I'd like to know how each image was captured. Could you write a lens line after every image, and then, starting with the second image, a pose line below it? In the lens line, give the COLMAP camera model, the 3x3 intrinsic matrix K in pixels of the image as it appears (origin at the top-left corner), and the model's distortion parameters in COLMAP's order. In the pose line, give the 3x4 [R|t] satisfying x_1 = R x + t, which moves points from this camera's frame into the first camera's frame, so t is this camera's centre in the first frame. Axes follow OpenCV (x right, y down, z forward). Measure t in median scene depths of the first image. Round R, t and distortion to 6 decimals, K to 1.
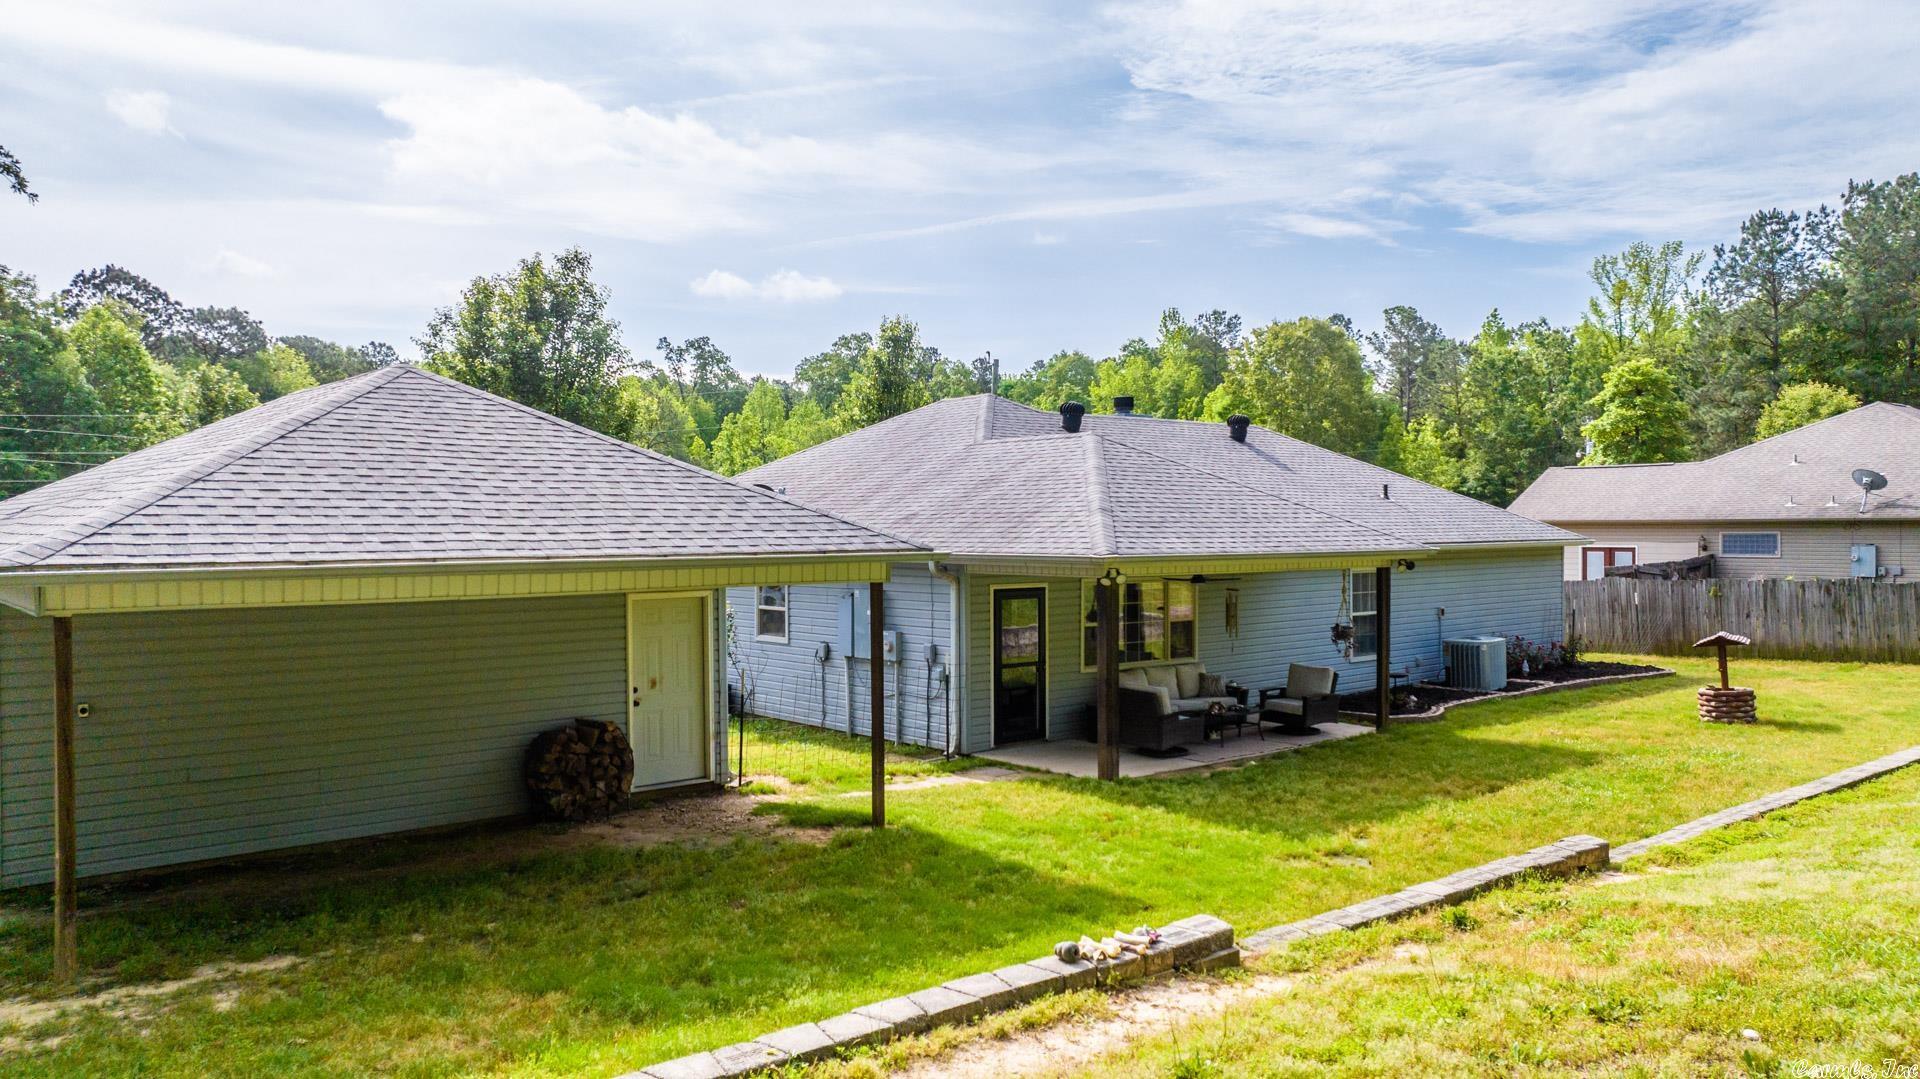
lens RADIAL K [[1336.9, 0, 941.4], [0, 1336.9, 536.8], [0, 0, 1]] dist [-0.009682, 0.006905]
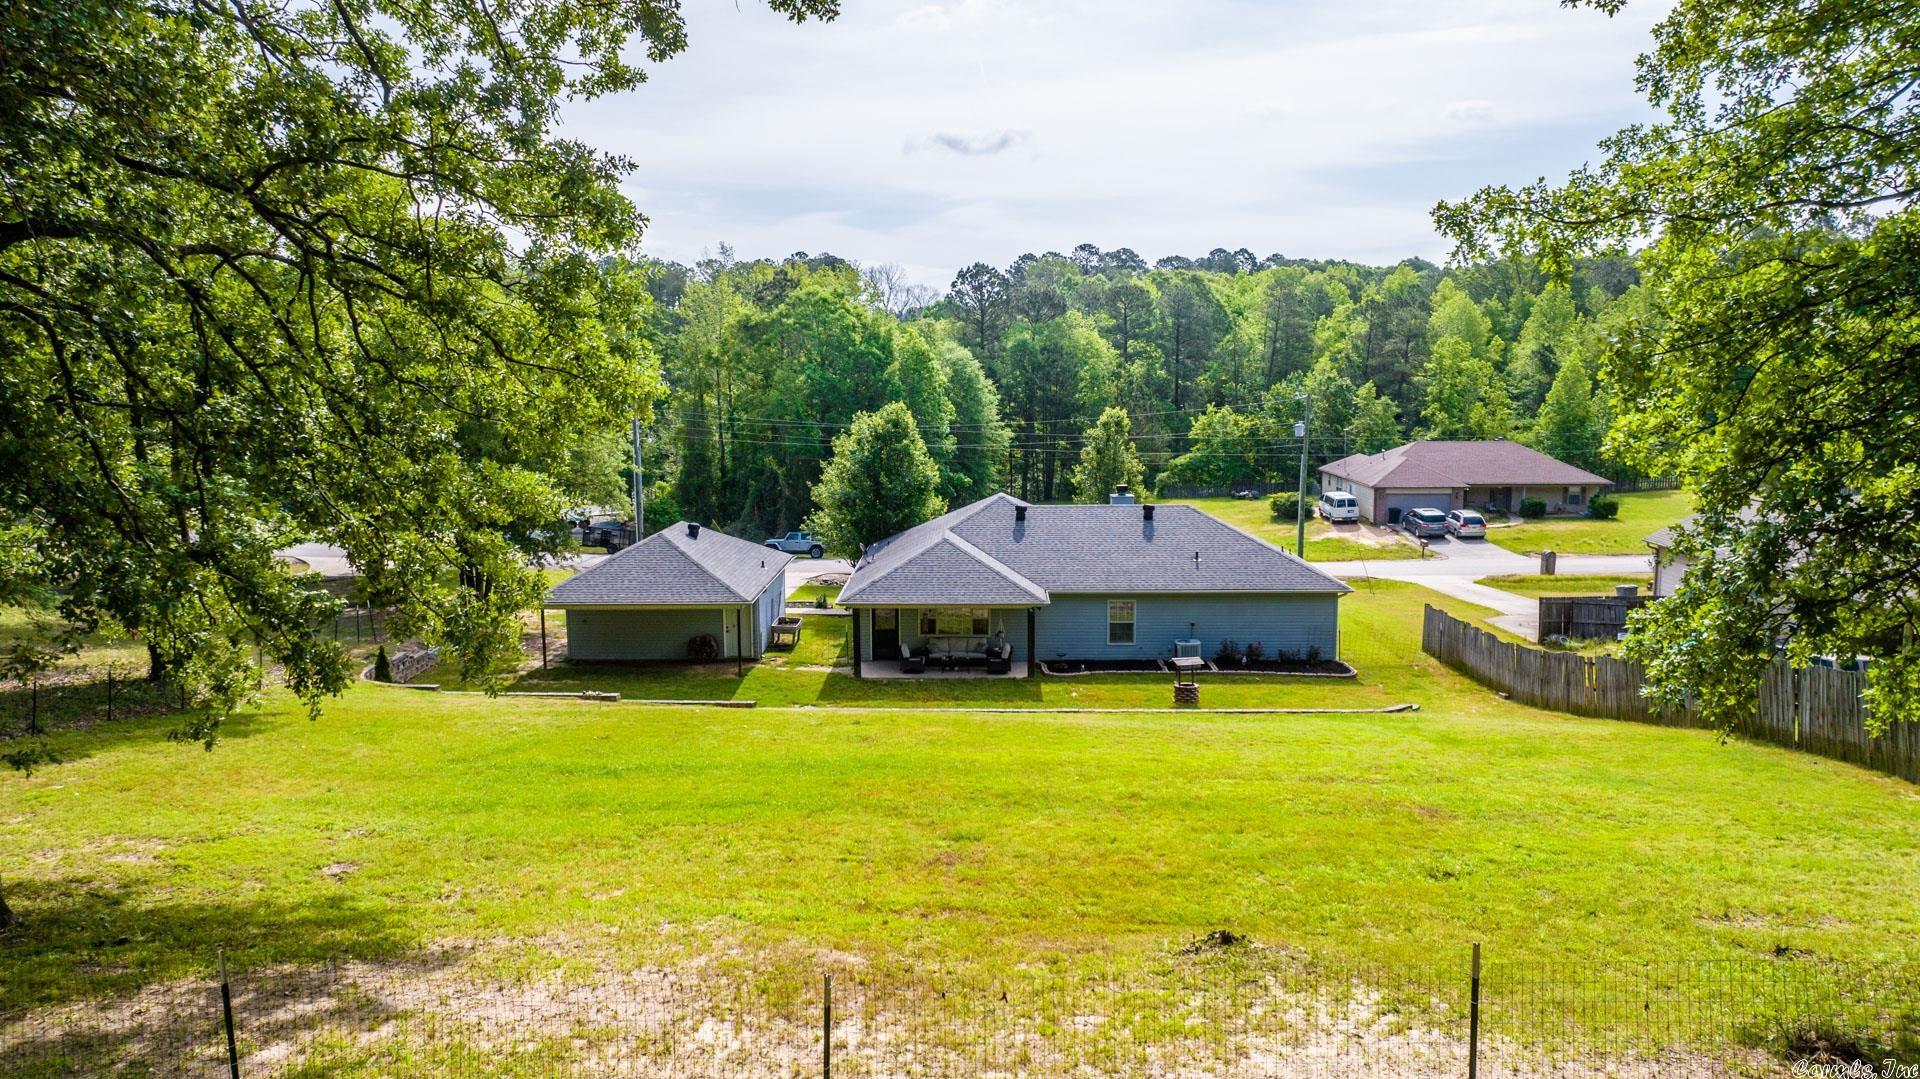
lens RADIAL K [[1336.9, 0, 965.0], [0, 1336.9, 541.7], [0, 0, 1]] dist [-0.009682, 0.006905]
pose [[0.754903, 0.087945, -0.649914, 1.157089], [-0.005709, 0.991812, 0.127578, -0.257176], [0.655812, -0.092599, 0.749224, -0.529833]]
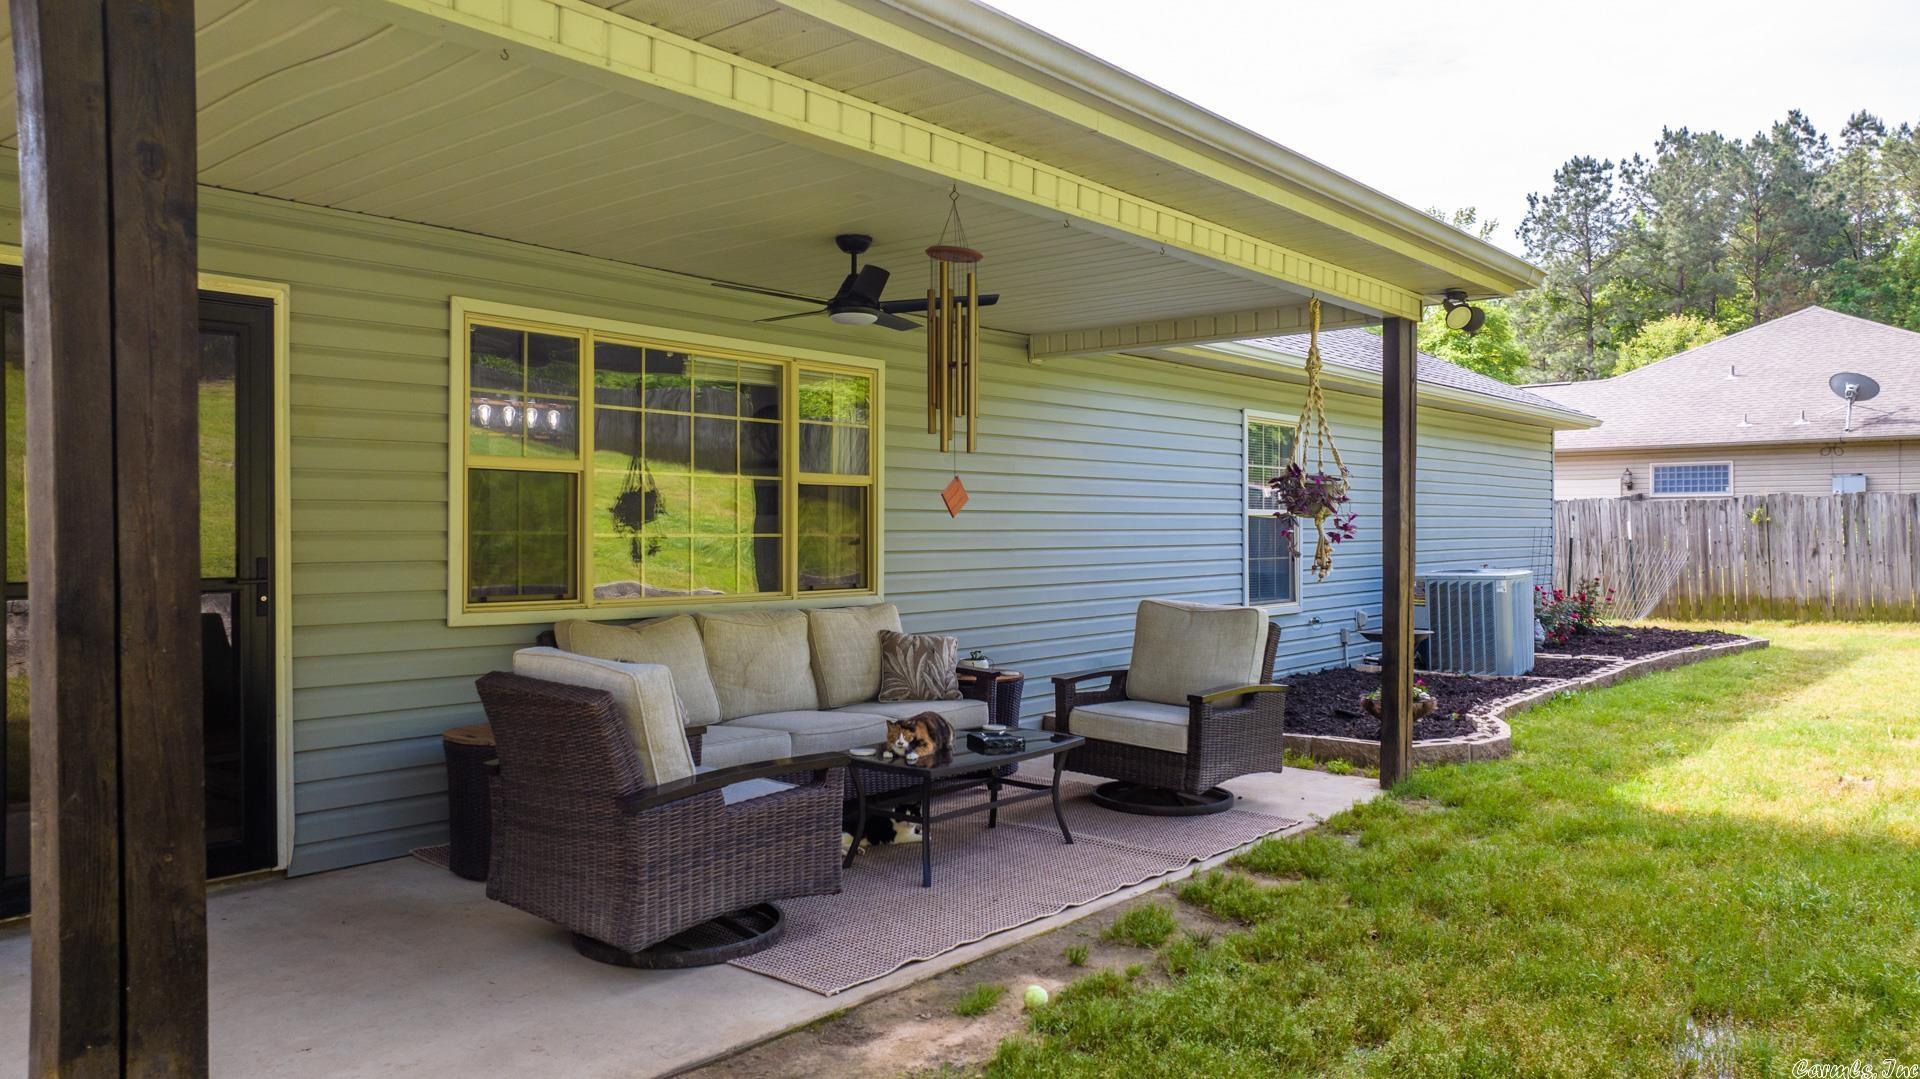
lens RADIAL K [[1336.9, 0, 964.2], [0, 1336.9, 530.4], [0, 0, 1]] dist [-0.009682, 0.006905]
pose [[0.984080, 0.003672, 0.177690, 0.108467], [-0.002023, 0.999953, -0.009460, 0.056054], [-0.177716, 0.008951, 0.984041, 0.467455]]
